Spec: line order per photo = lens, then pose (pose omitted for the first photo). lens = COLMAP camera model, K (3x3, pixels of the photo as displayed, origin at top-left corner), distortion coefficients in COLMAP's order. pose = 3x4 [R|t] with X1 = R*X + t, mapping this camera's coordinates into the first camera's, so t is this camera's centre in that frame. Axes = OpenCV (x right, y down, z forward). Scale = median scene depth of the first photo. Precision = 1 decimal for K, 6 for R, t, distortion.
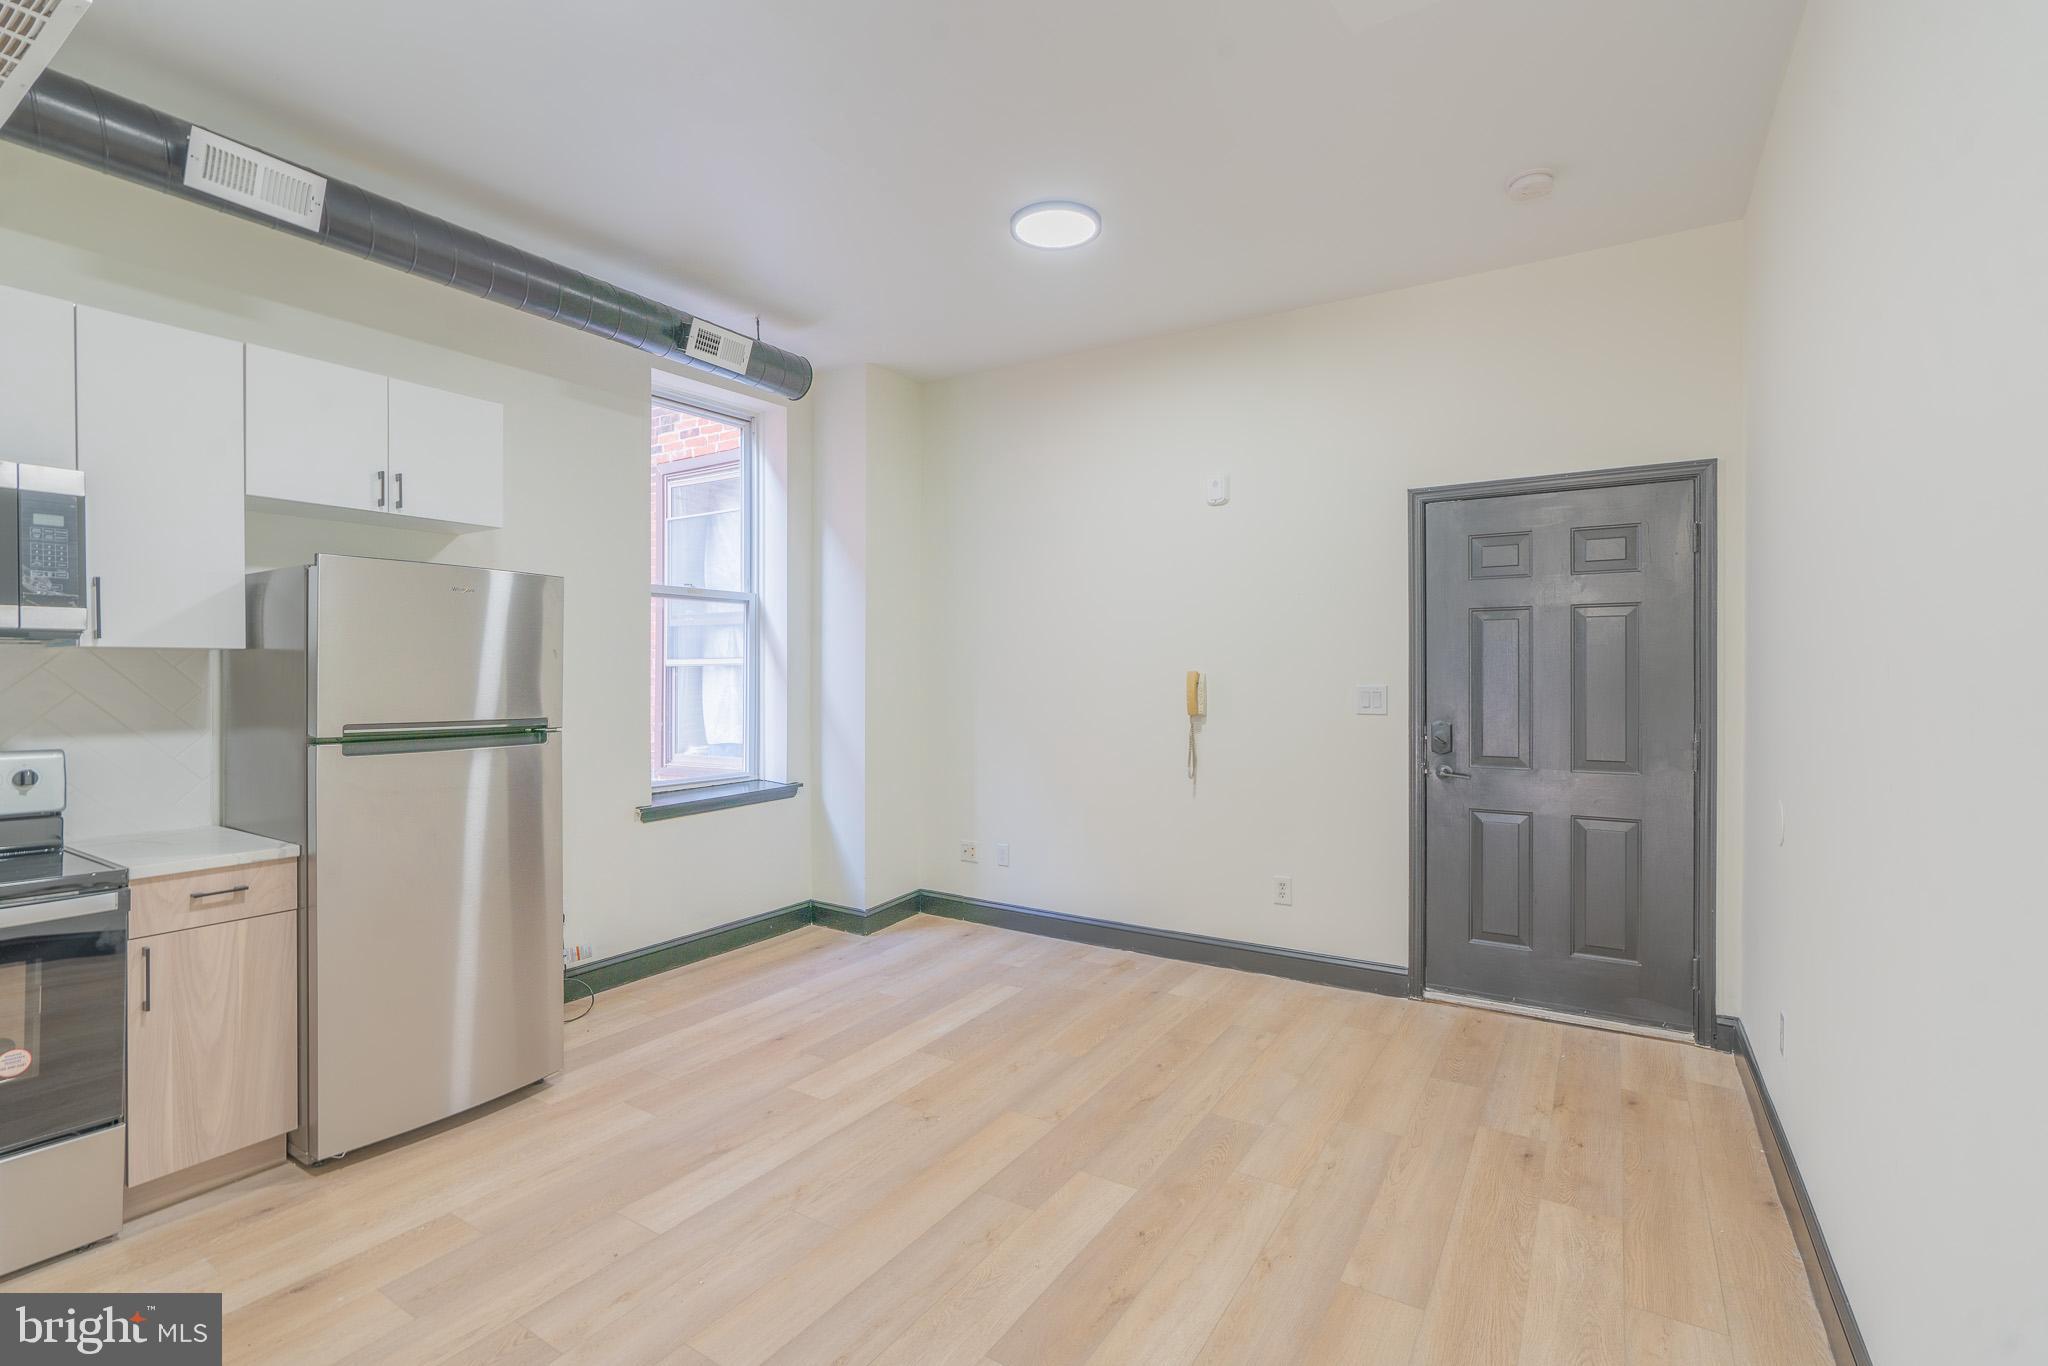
lens RADIAL K [[936.0, 0, 1025.2], [0, 936.0, 676.7], [0, 0, 1]] dist [-0.011955, 0.008190]
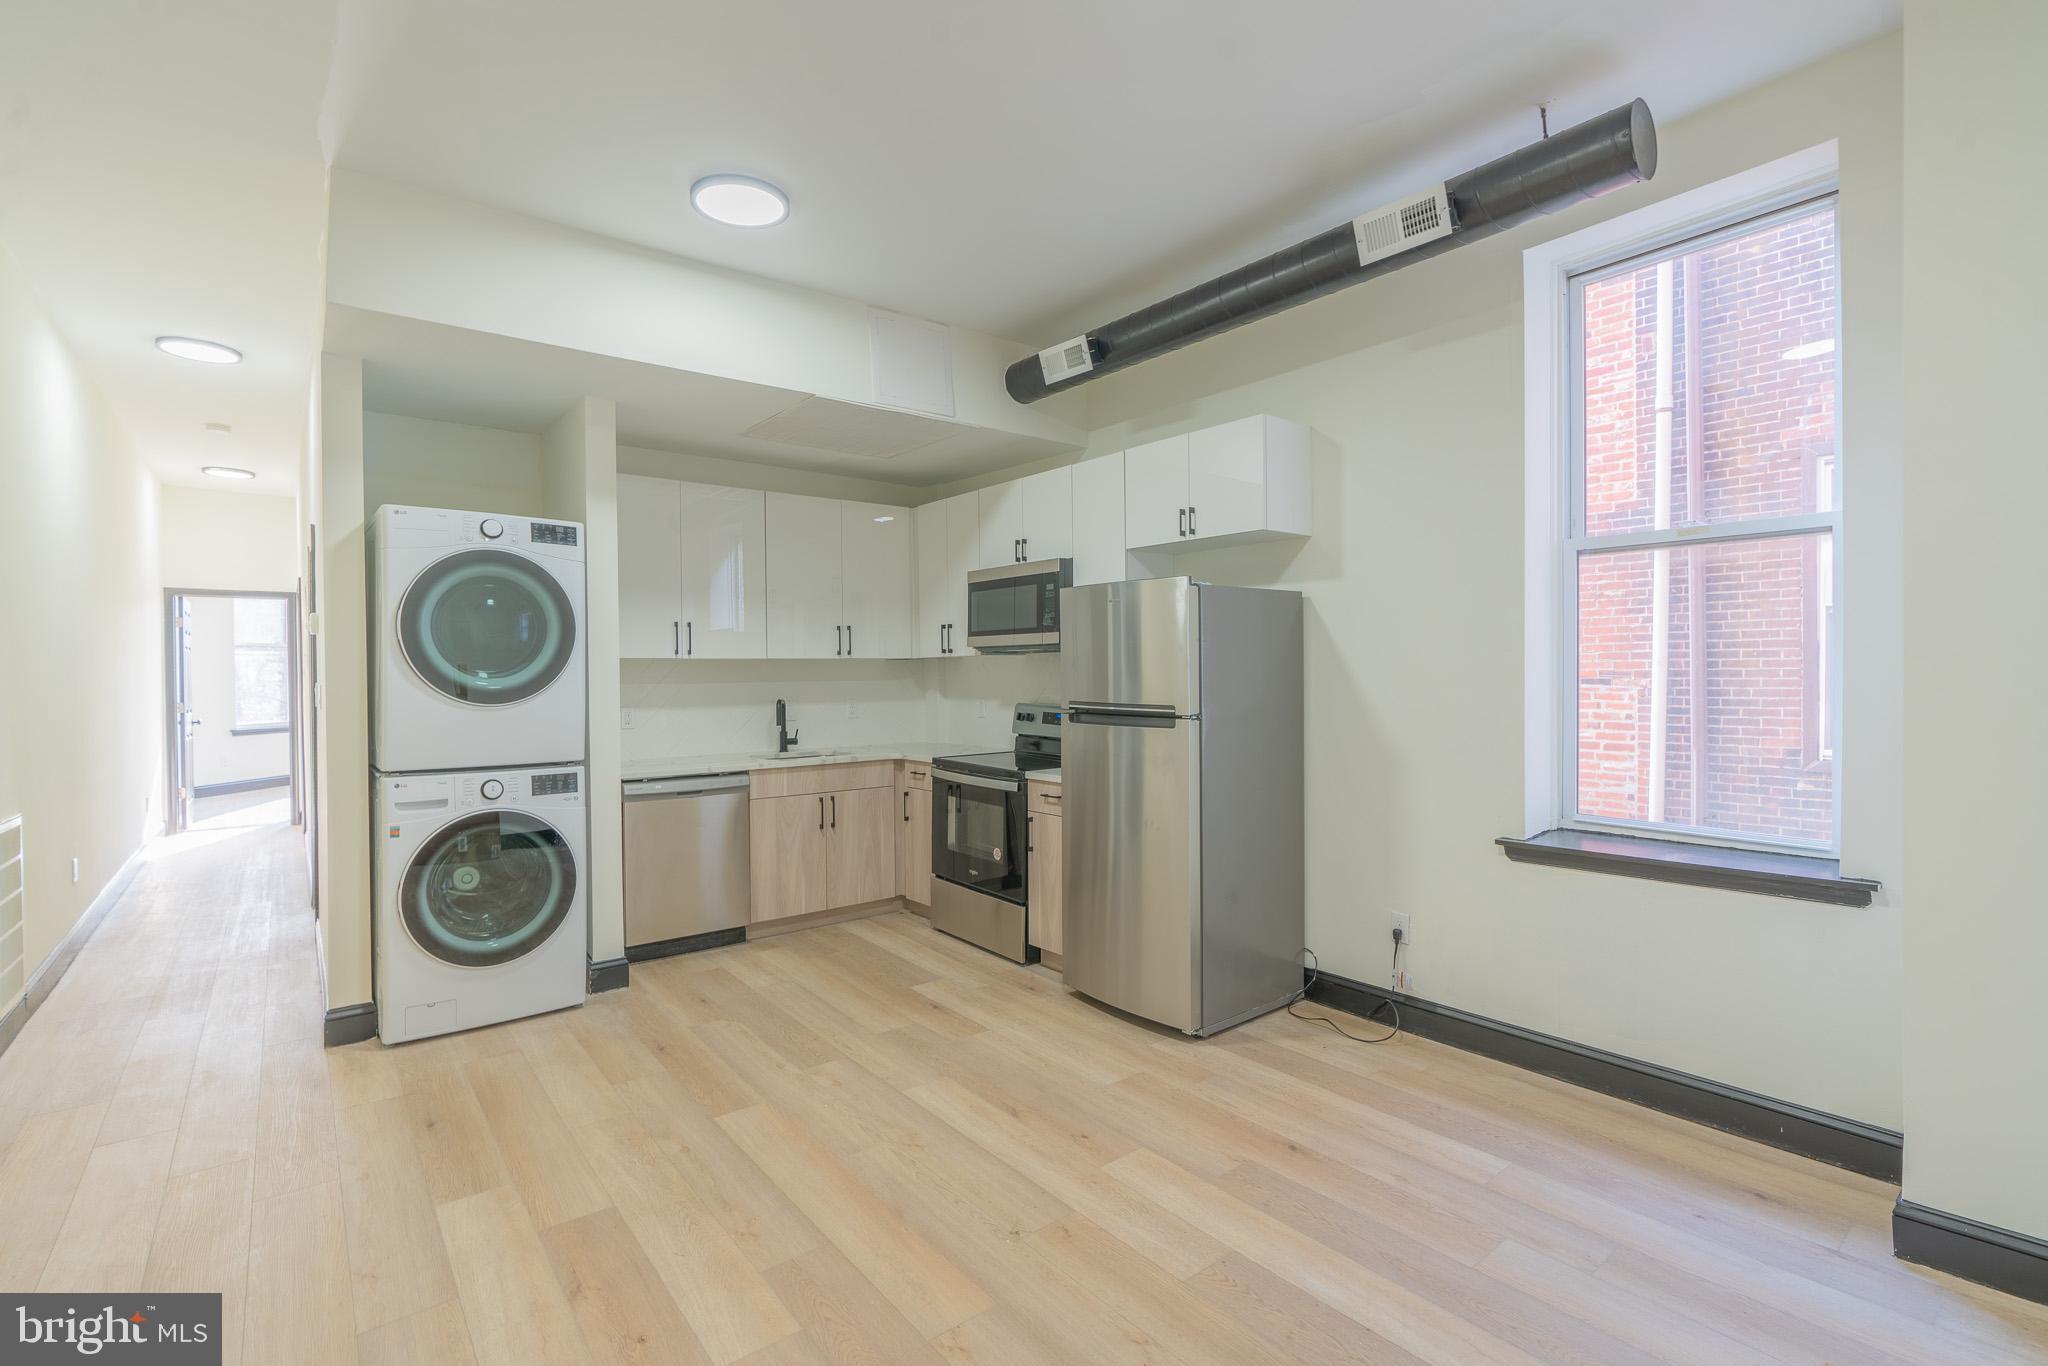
lens RADIAL K [[936.0, 0, 1025.2], [0, 936.0, 676.7], [0, 0, 1]] dist [-0.011955, 0.008190]
pose [[-0.328618, 0.009400, -0.944416, 0.613964], [0.002887, 0.999956, 0.008948, -0.000999], [0.944458, 0.000213, -0.328631, 1.236298]]
